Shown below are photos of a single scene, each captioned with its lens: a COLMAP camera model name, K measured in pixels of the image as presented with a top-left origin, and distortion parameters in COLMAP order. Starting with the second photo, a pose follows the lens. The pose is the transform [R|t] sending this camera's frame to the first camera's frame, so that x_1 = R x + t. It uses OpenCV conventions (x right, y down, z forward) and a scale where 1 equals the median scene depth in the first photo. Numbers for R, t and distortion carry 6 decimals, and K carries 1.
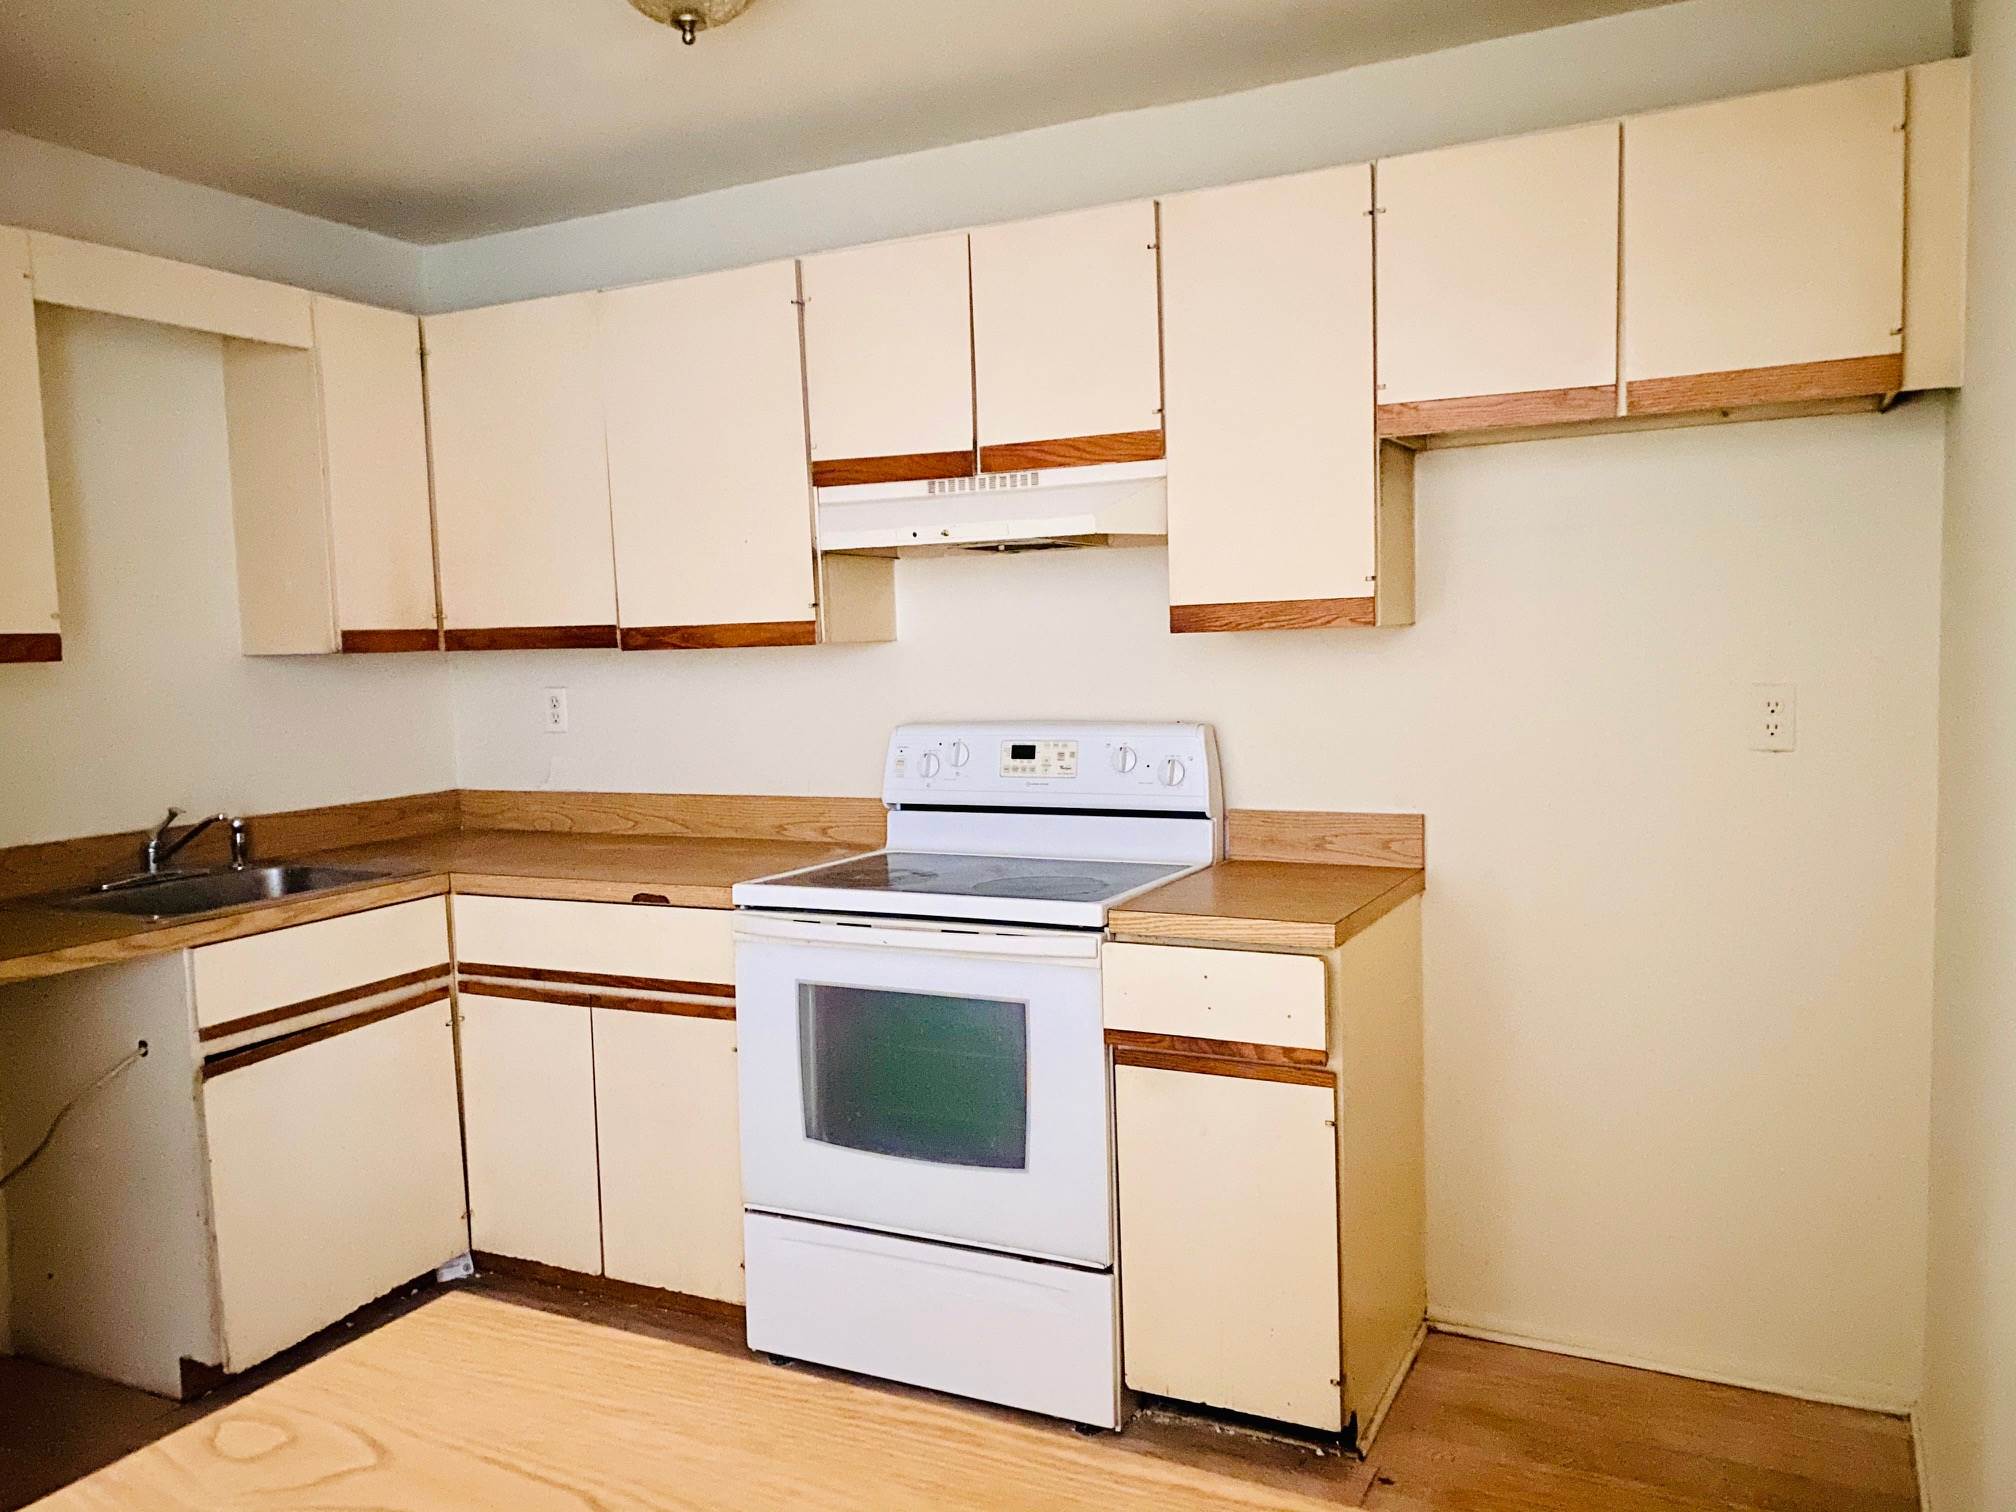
lens RADIAL K [[1533.8, 0, 1008.0], [0, 1533.8, 756.0], [0, 0, 1]] dist [0.036283, -0.004101]
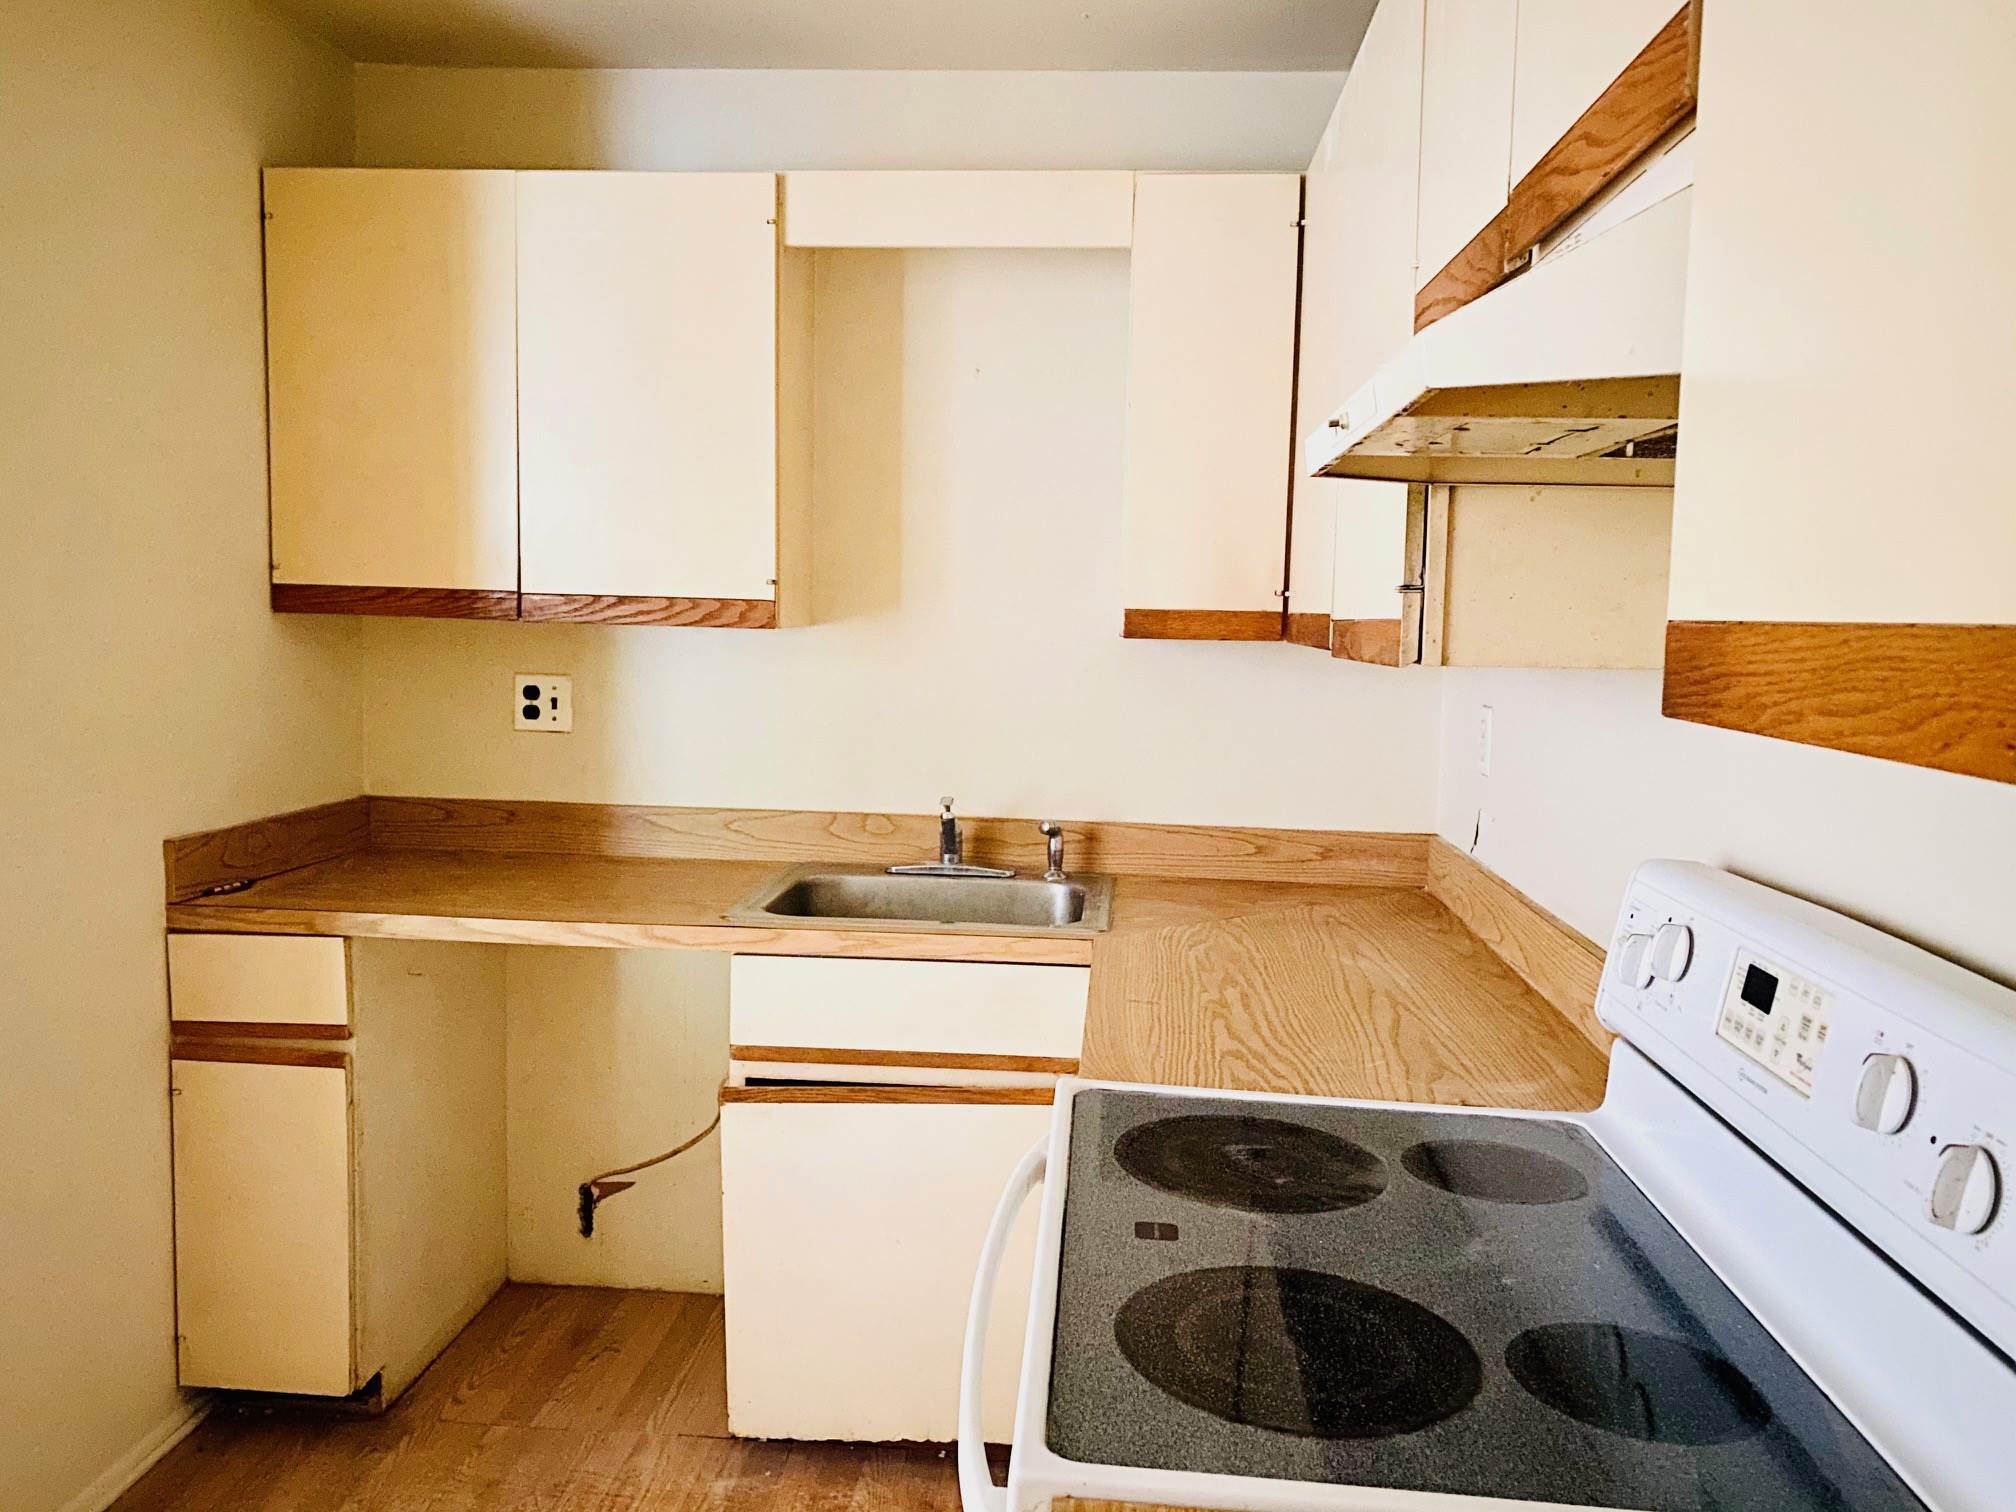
lens RADIAL K [[1533.8, 0, 1008.0], [0, 1533.8, 756.0], [0, 0, 1]] dist [0.036283, -0.004101]
pose [[0.388528, 0.126453, -0.912719, 0.282093], [-0.109885, 0.989828, 0.090360, -0.074302], [0.914861, 0.065187, 0.398471, 0.670496]]
